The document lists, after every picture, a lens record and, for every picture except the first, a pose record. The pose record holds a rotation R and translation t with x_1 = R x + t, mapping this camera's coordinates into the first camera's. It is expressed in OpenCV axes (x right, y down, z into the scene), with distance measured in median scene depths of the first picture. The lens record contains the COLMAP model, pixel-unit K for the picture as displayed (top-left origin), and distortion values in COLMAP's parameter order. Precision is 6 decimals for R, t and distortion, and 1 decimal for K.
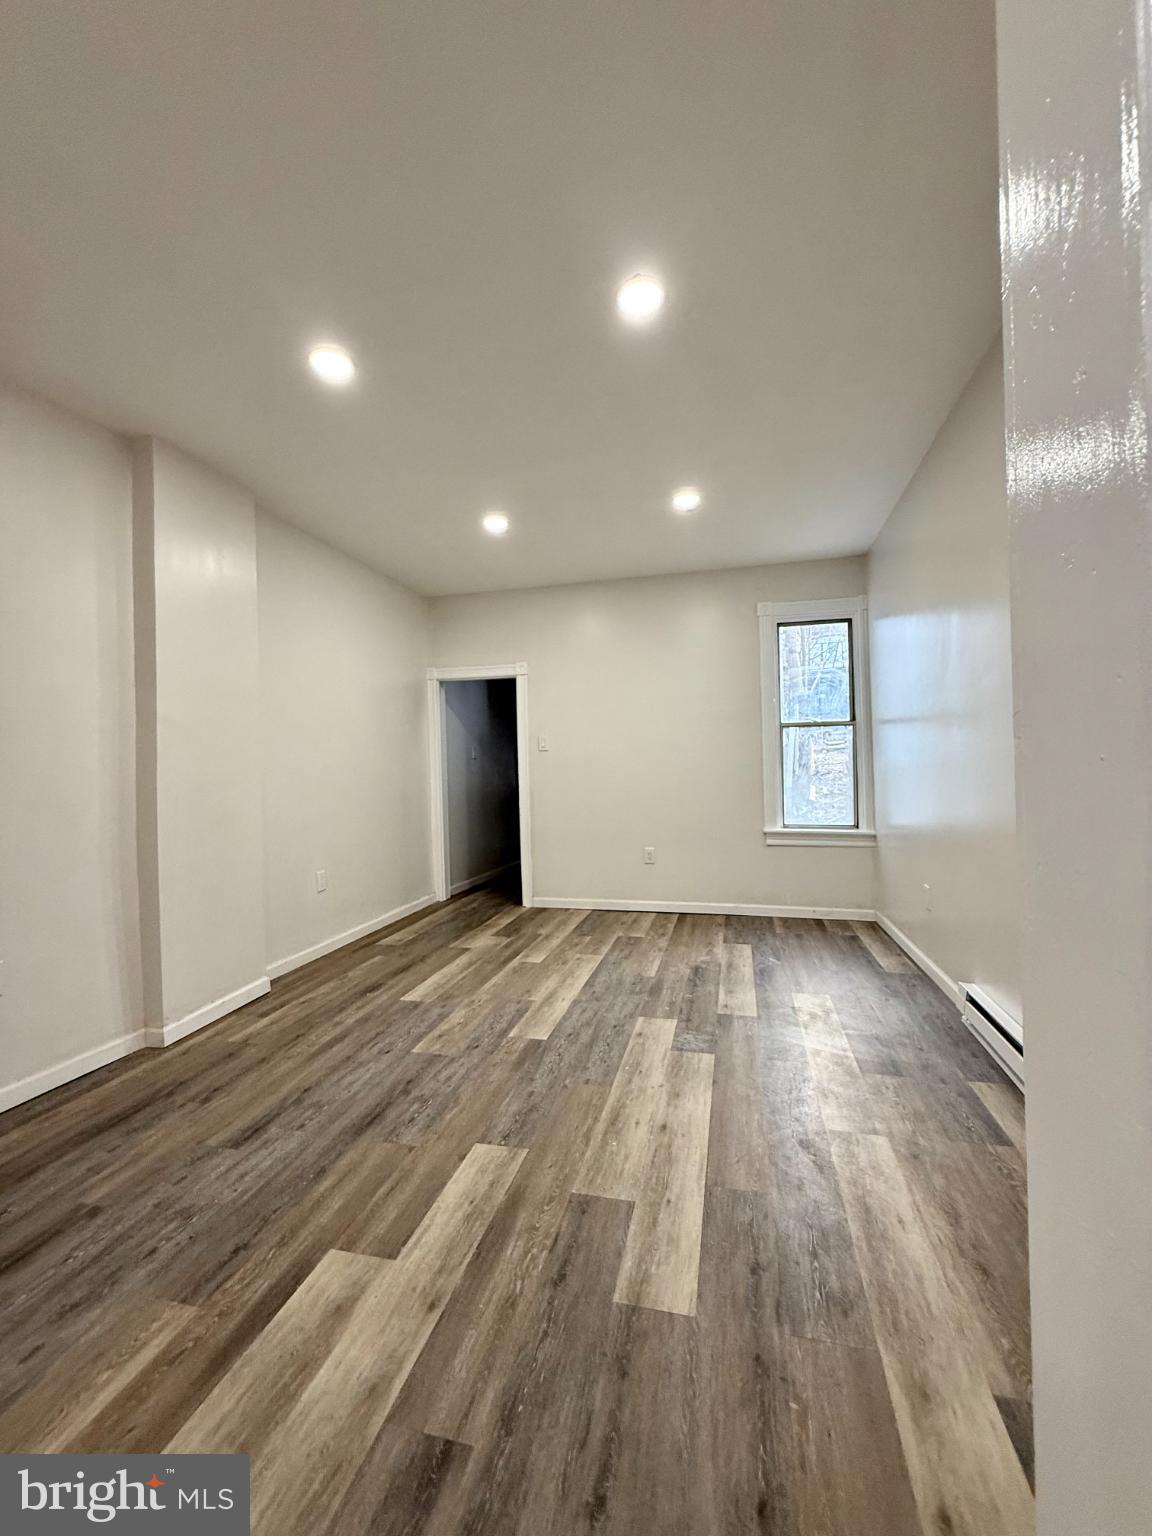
lens RADIAL K [[620.9, 0, 582.0], [0, 620.9, 762.8], [0, 0, 1]] dist [-0.001302, 0.000779]
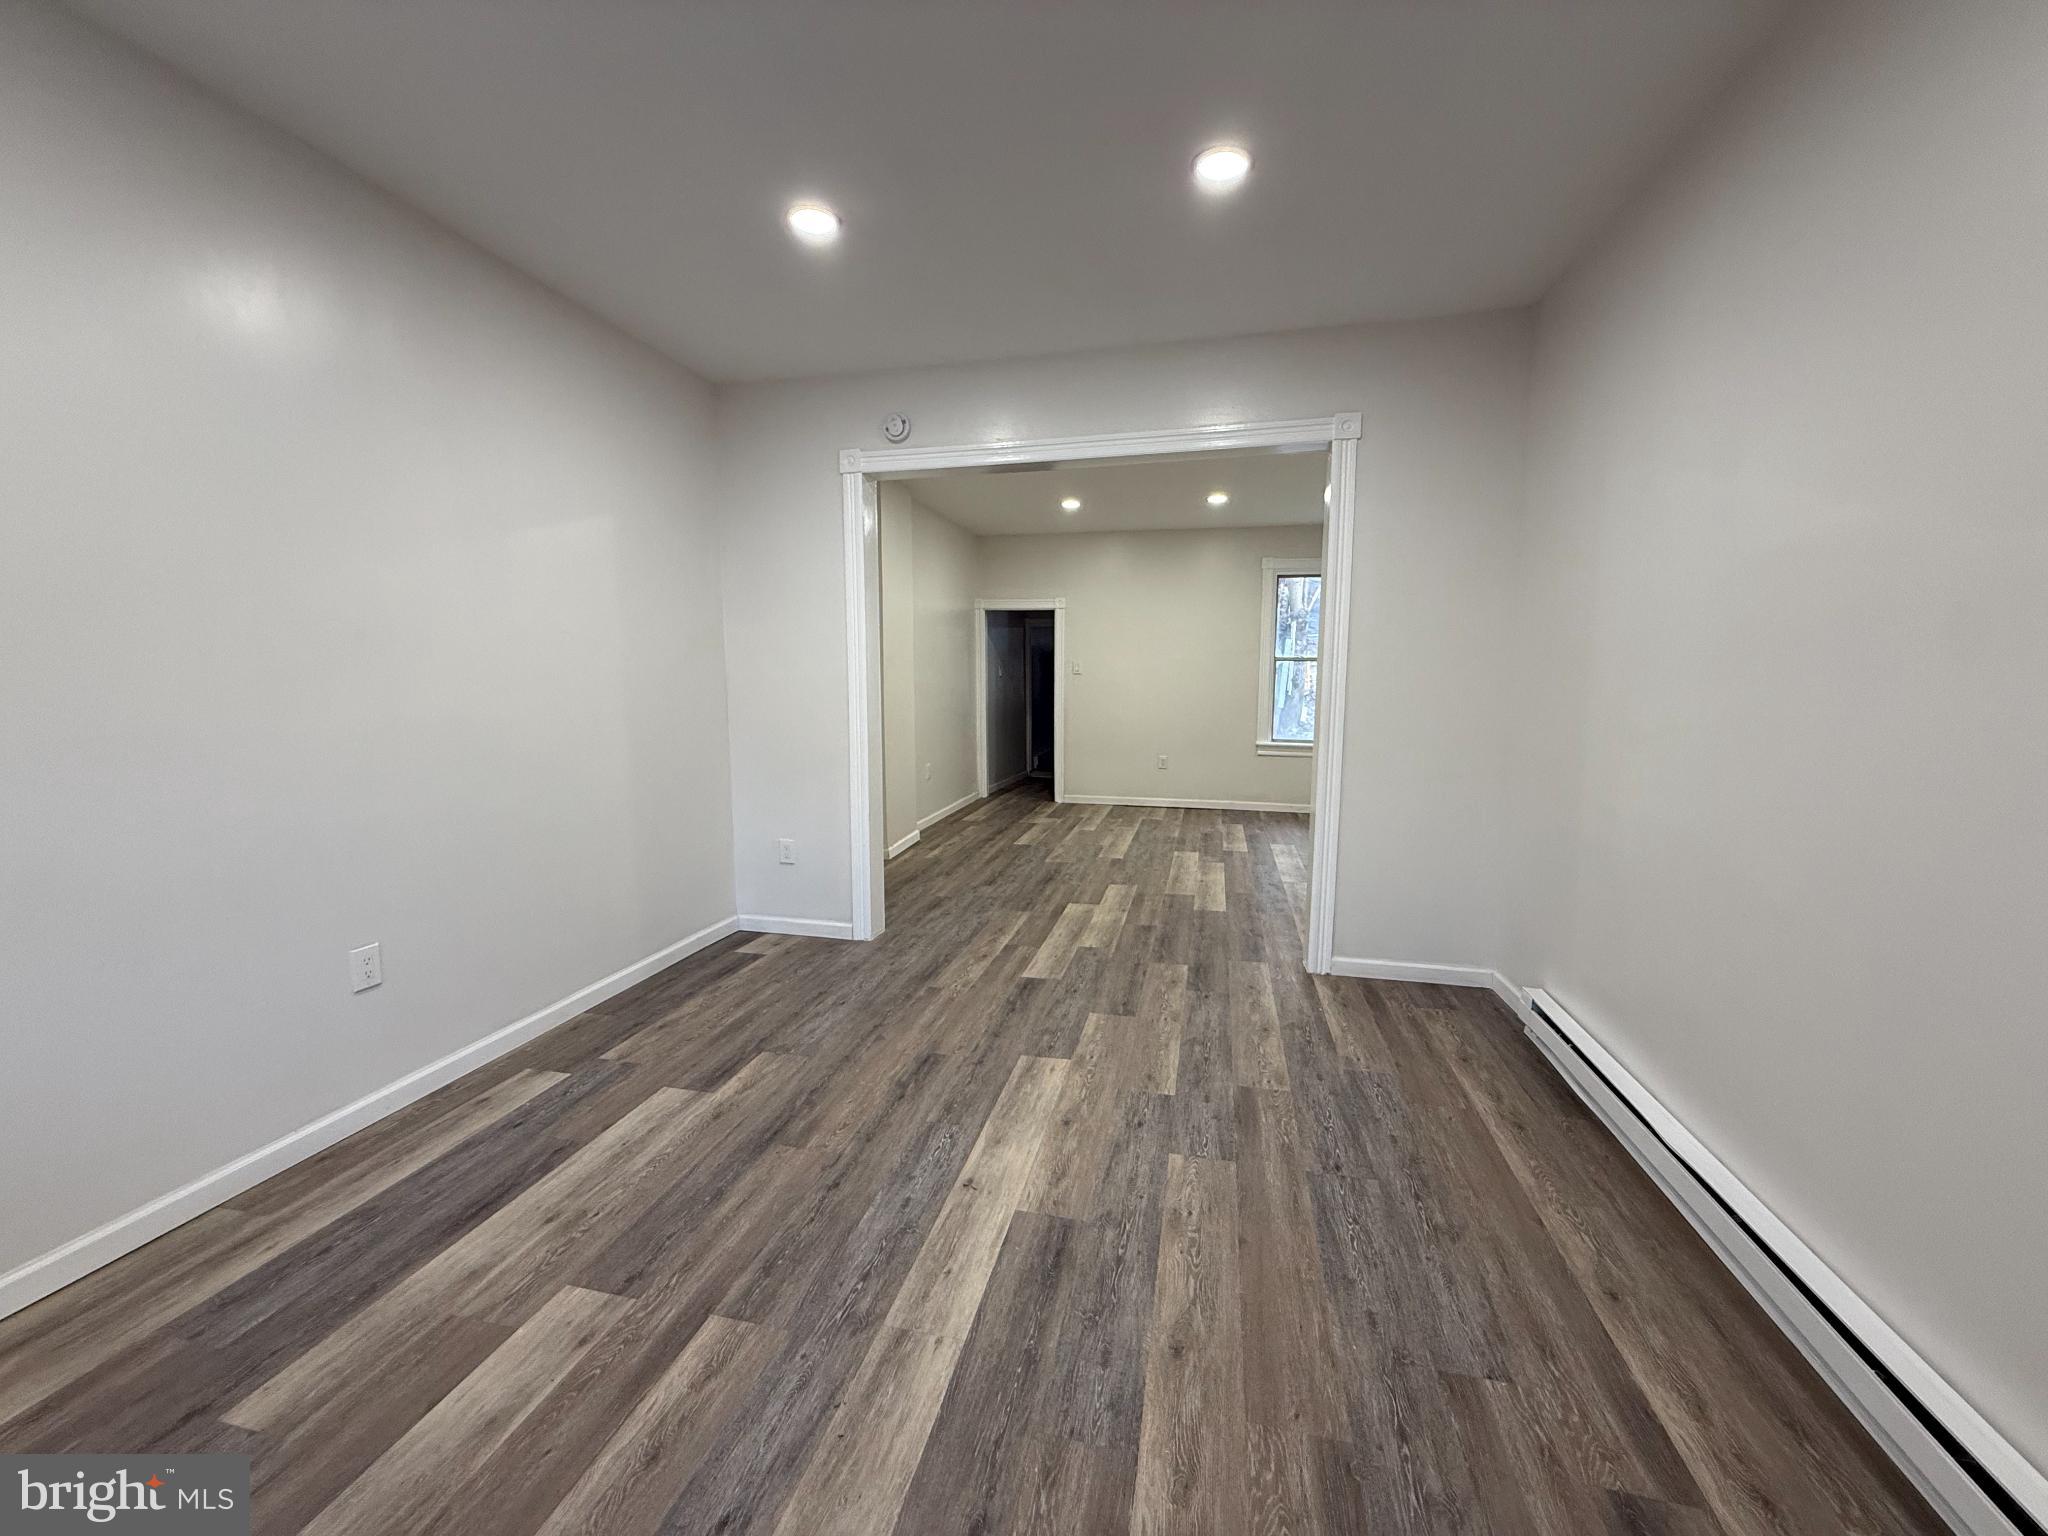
lens RADIAL K [[827.8, 0, 1024.0], [0, 827.8, 757.3], [0, 0, 1]] dist [-0.001302, 0.000779]
pose [[0.999554, 0.023572, 0.018350, -0.336049], [-0.025431, 0.993749, 0.108706, -0.054131], [-0.015673, -0.109124, 0.993905, -1.070838]]
